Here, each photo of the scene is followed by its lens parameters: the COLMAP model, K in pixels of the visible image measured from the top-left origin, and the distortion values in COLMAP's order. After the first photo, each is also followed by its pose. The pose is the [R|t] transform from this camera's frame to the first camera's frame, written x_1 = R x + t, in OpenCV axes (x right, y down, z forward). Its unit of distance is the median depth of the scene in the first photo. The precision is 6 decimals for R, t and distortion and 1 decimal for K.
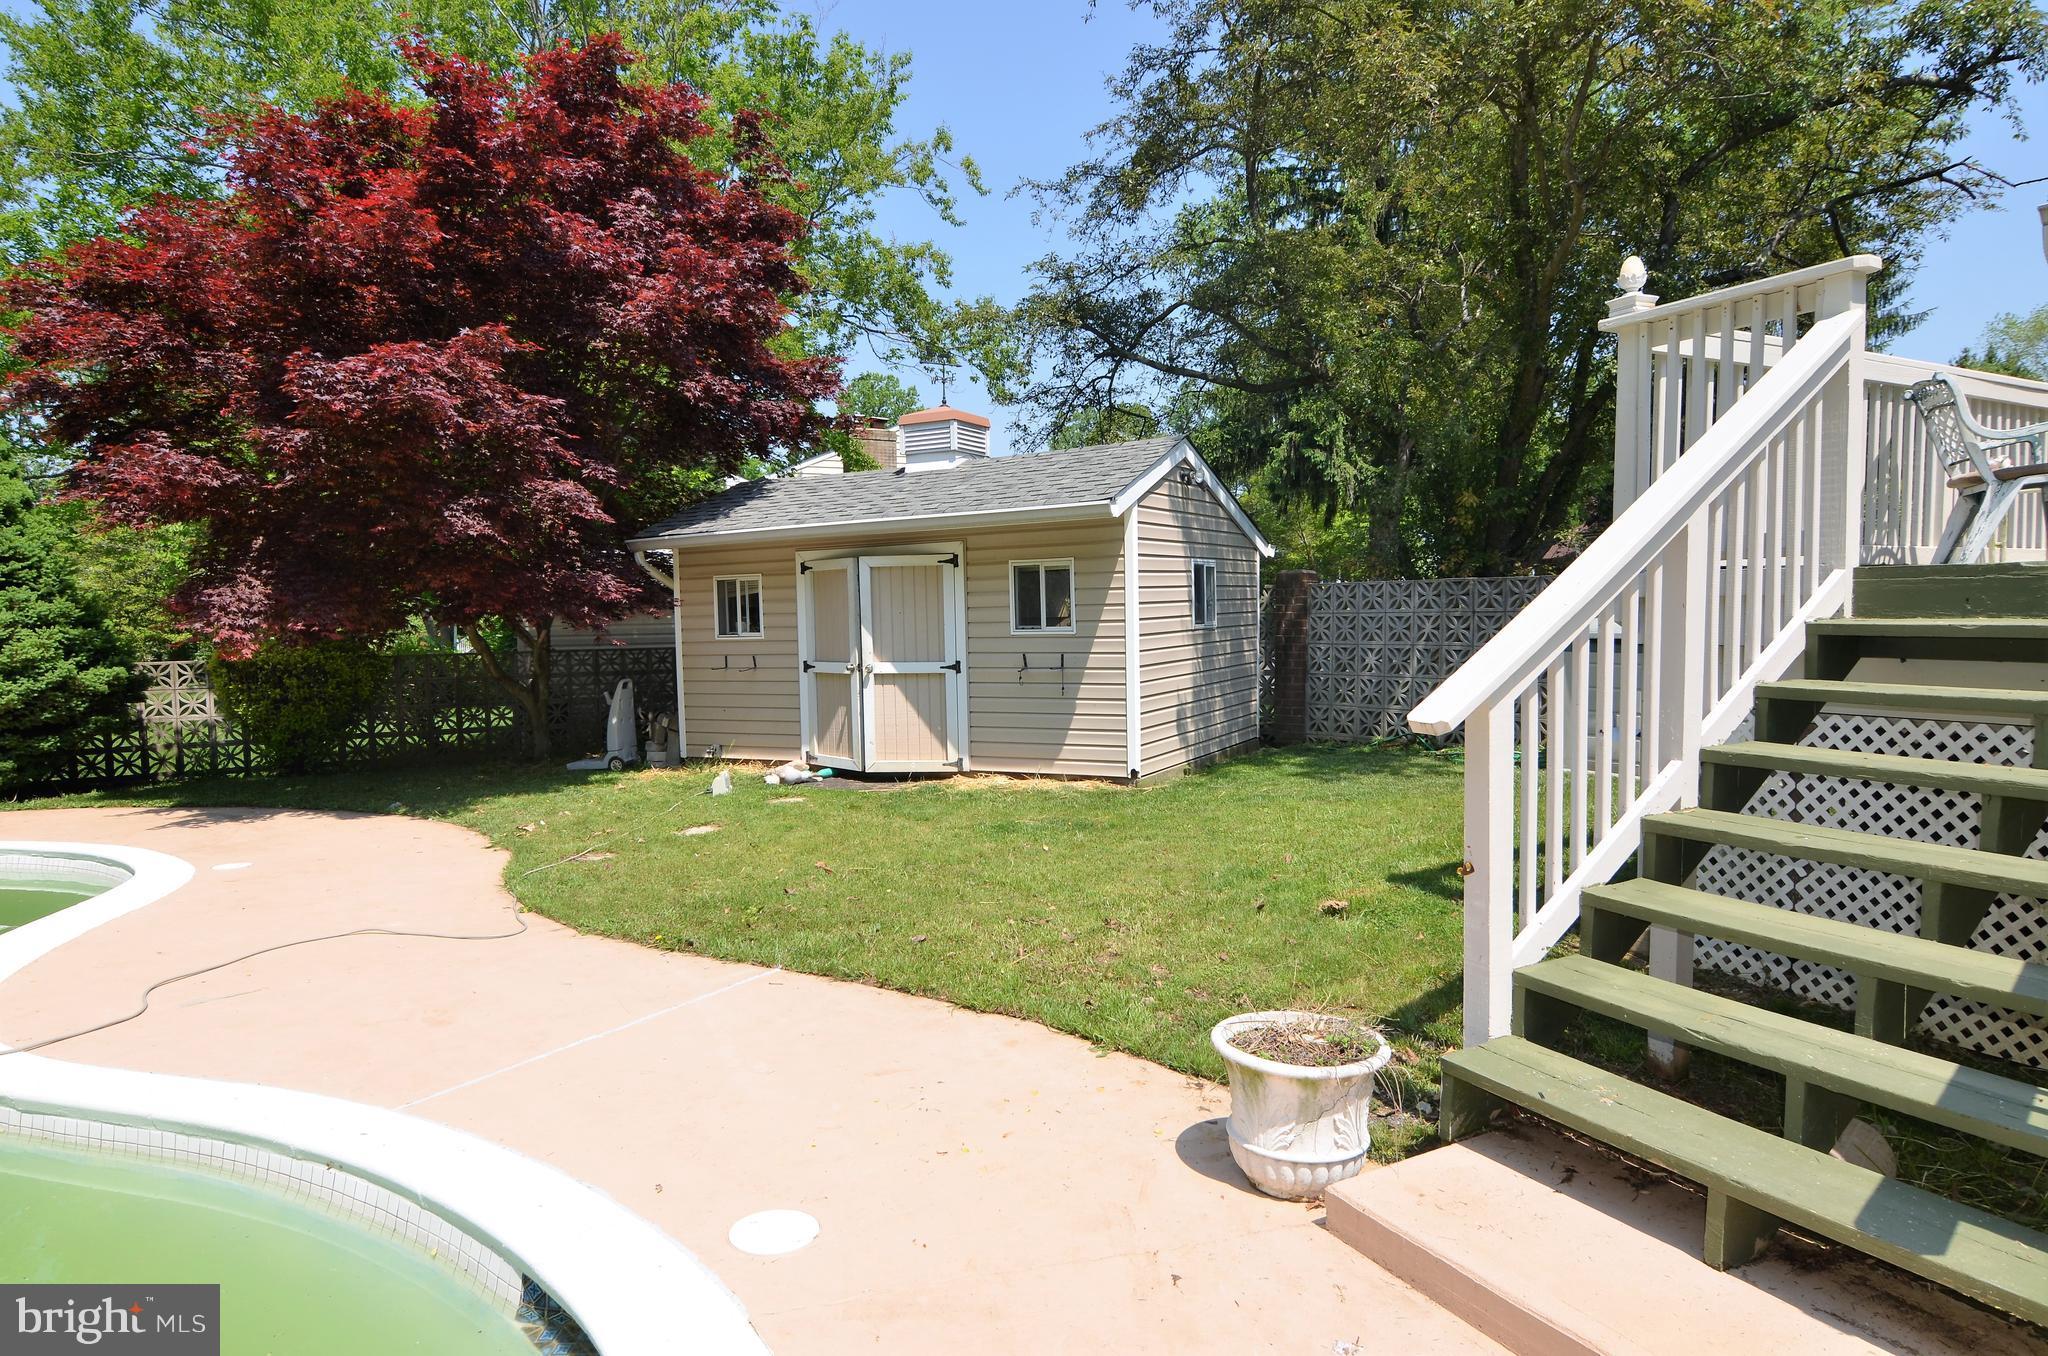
lens RADIAL K [[1188.9, 0, 1024.0], [0, 1188.9, 678.0], [0, 0, 1]] dist [-0.002002, -0.001042]
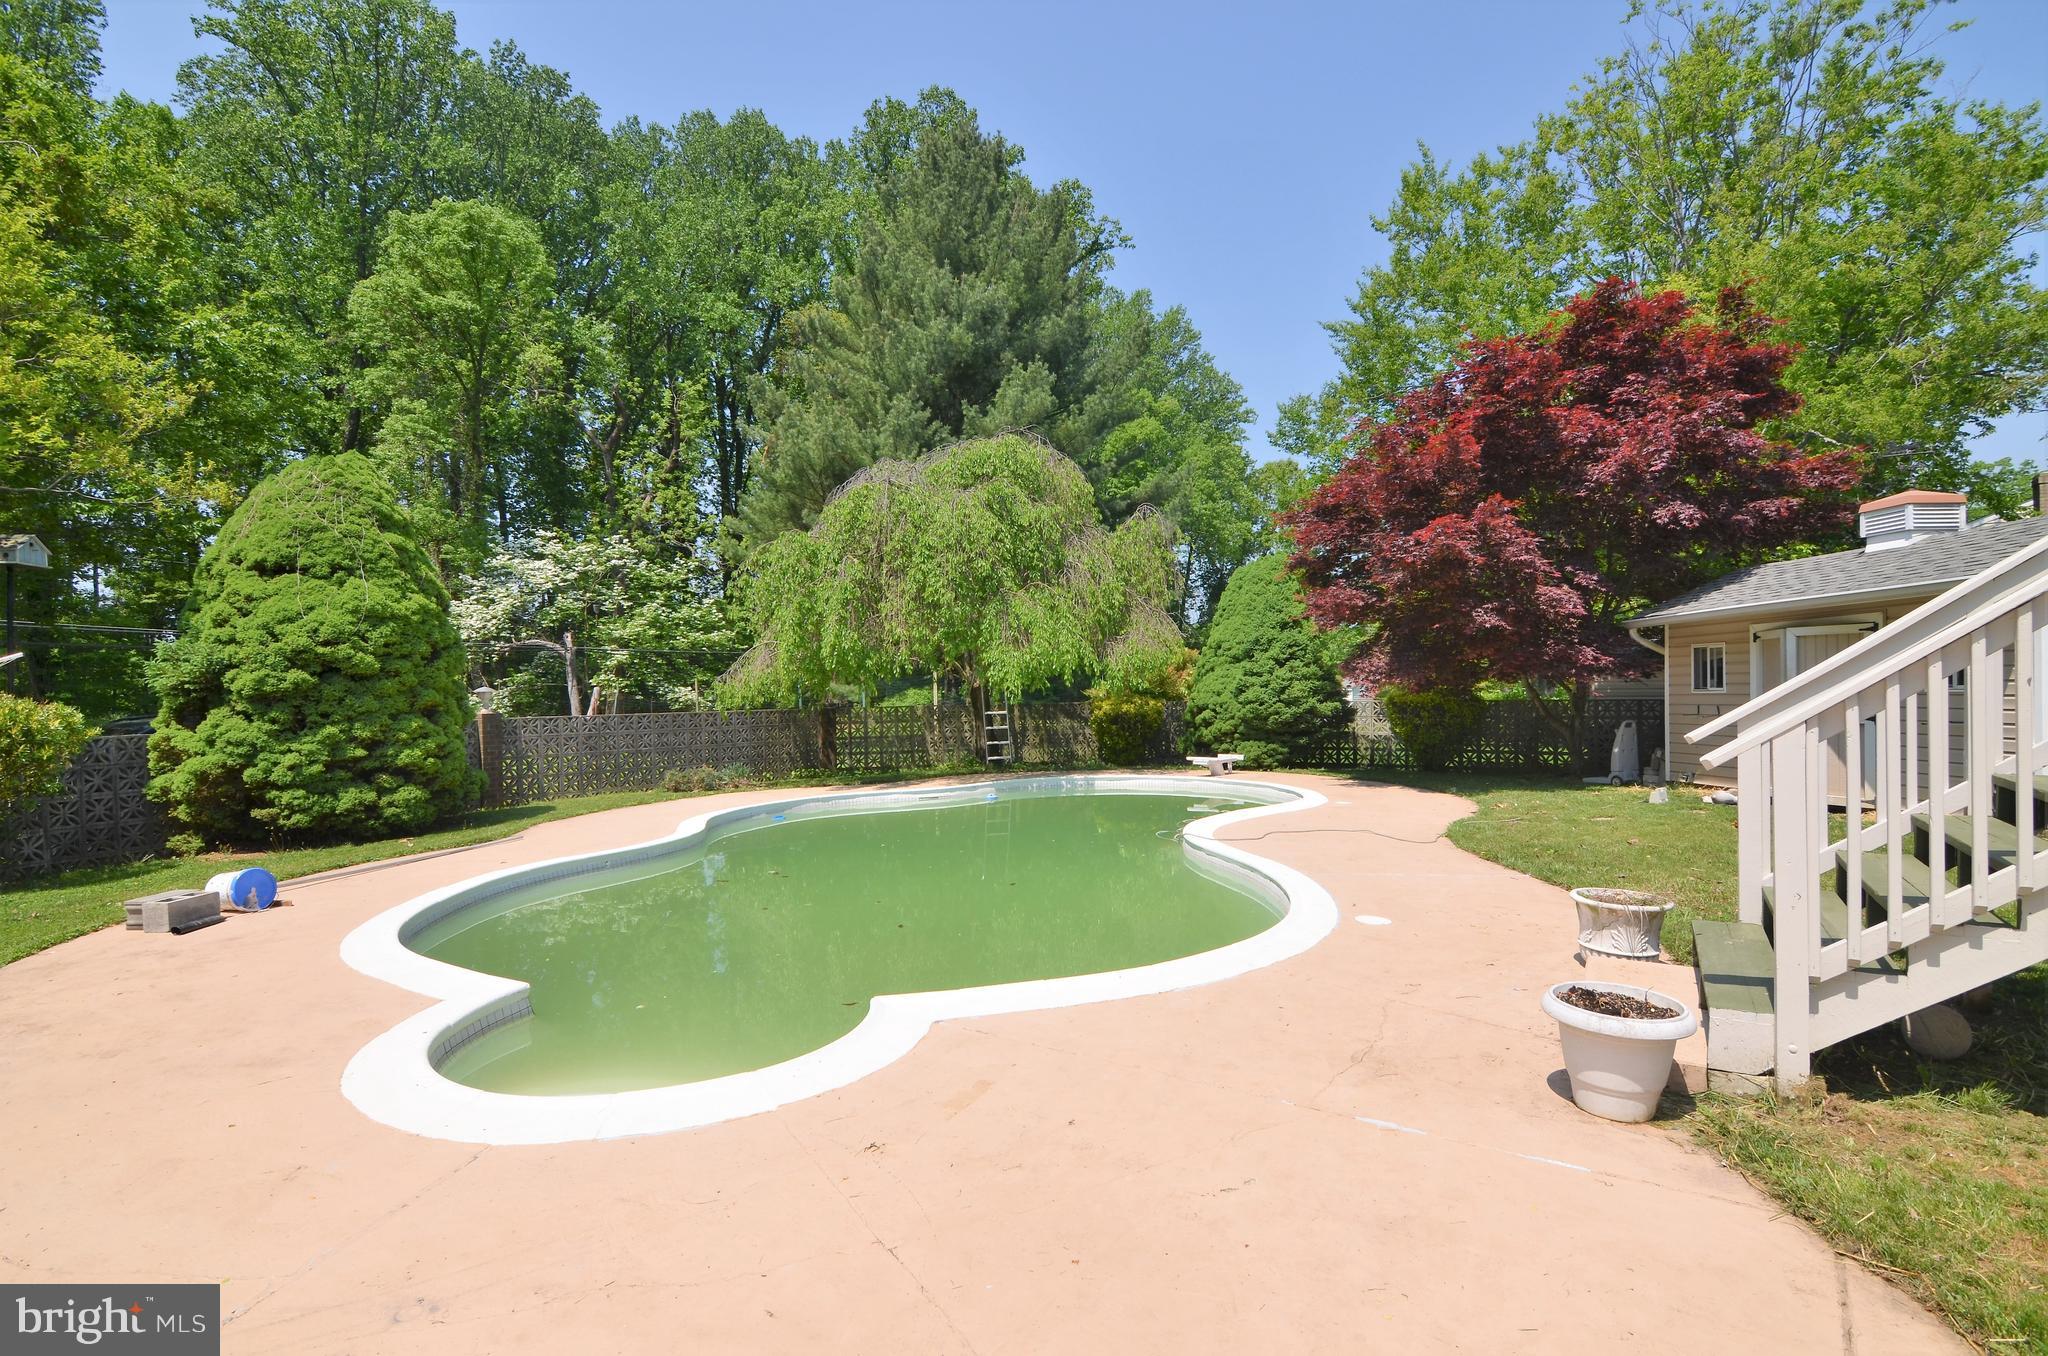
lens RADIAL K [[982.1, 0, 1024.0], [0, 982.1, 678.0], [0, 0, 1]] dist [-0.001474, -0.000318]
pose [[0.496604, 0.003346, -0.867971, 0.332992], [-0.043927, 0.998808, -0.021282, 0.007138], [0.866865, 0.048696, 0.496159, -0.191042]]
